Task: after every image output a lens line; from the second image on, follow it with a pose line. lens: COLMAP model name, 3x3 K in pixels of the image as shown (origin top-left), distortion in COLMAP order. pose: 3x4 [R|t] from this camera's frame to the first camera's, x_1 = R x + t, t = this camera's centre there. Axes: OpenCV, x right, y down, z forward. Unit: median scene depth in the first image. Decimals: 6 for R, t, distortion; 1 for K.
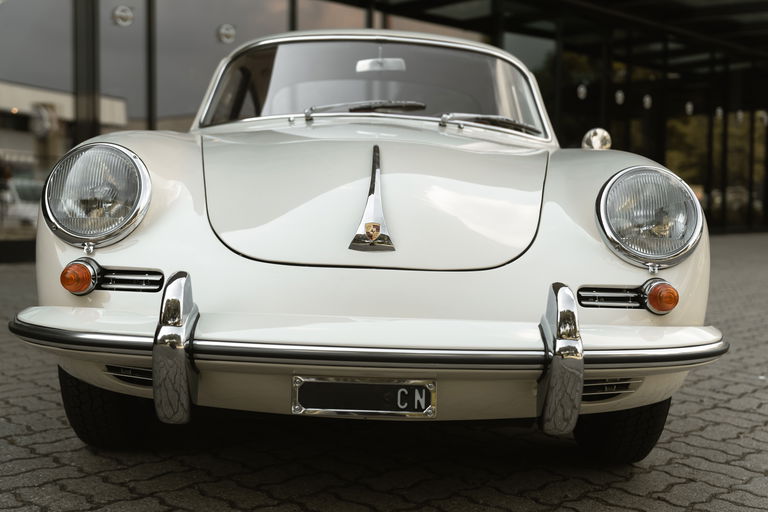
lens RADIAL K [[1055.3, 0, 384.8], [0, 1055.3, 254.5], [0, 0, 1]] dist [0.056543, 0.000000]
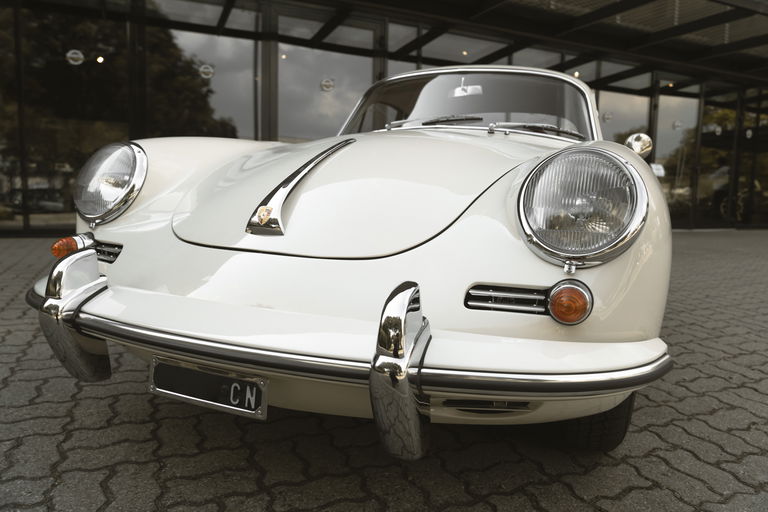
lens RADIAL K [[534.2, 0, 382.9], [0, 534.2, 256.8], [0, 0, 1]] dist [-0.013788, 0.018435]
pose [[0.919246, 0.052924, -0.390109, 0.225571], [-0.033510, 0.997845, 0.056410, -0.010929], [0.392254, -0.038782, 0.919039, 0.447994]]
